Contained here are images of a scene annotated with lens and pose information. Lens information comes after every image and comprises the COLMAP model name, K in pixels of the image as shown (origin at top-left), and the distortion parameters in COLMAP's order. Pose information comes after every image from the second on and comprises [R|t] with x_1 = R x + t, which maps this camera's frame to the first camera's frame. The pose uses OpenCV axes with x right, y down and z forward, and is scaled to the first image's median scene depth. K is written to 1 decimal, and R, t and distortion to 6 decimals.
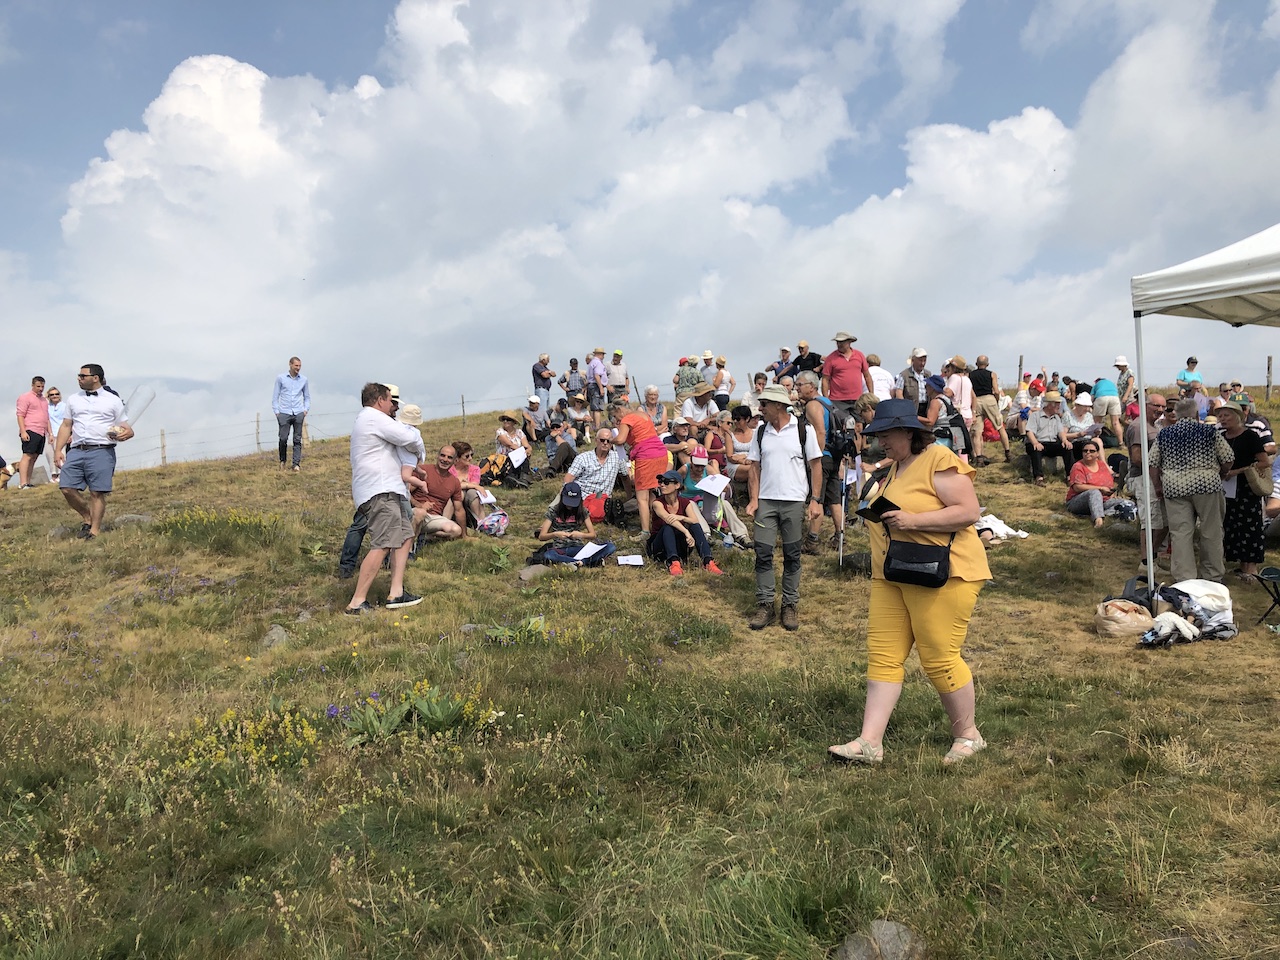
lens RADIAL K [[1052.0, 0, 665.0], [0, 1052.0, 448.4], [0, 0, 1]] dist [0.062406, -0.072330]
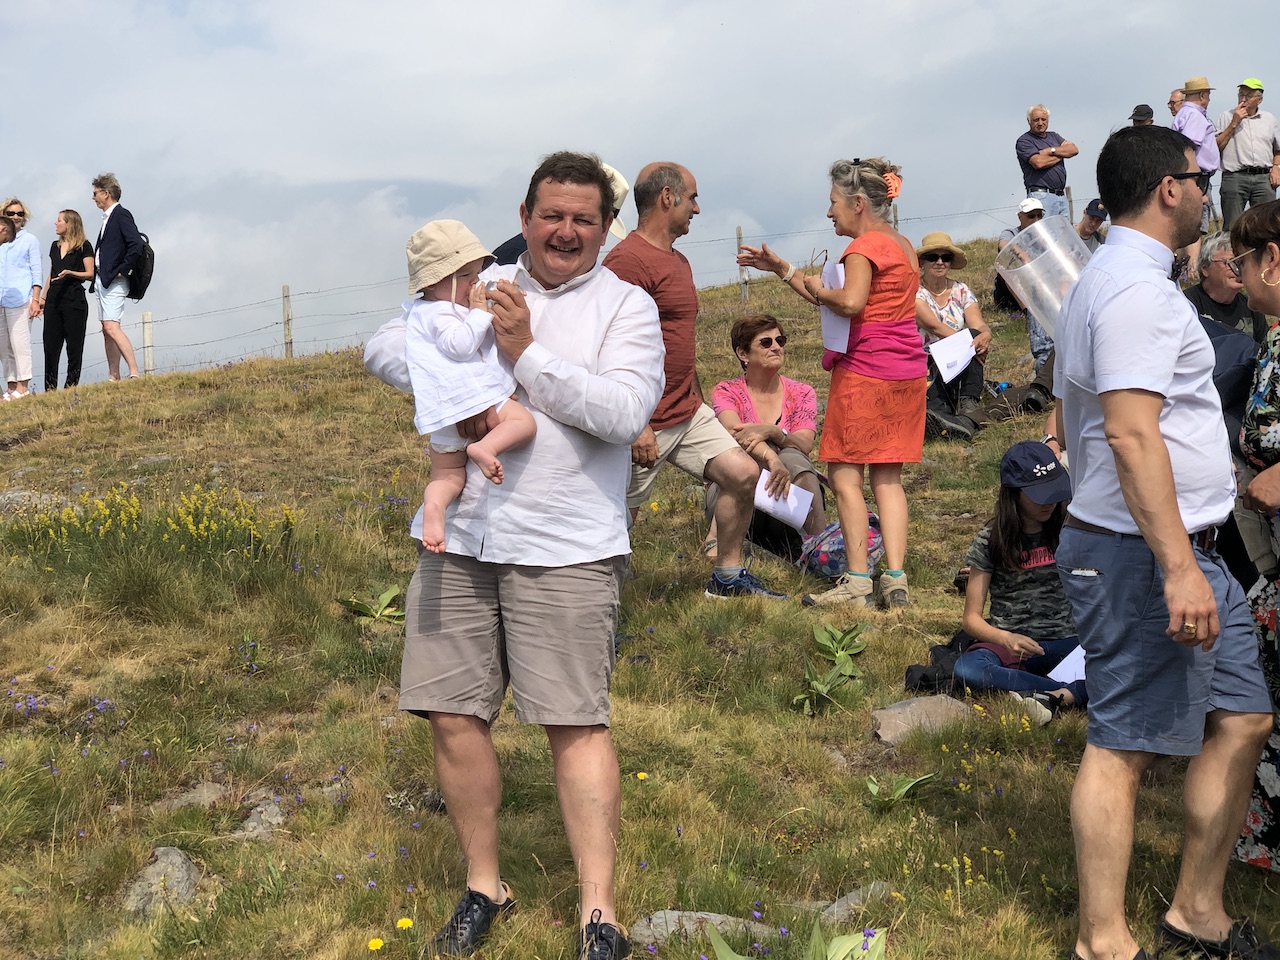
lens RADIAL K [[2129.1, 0, 611.1], [0, 2129.1, 479.8], [0, 0, 1]] dist [-0.035181, 0.973031]
pose [[0.940946, 0.025381, -0.337604, 0.008930], [0.000538, 0.997073, 0.076459, -0.009557], [0.338556, -0.072125, 0.938178, 0.362400]]
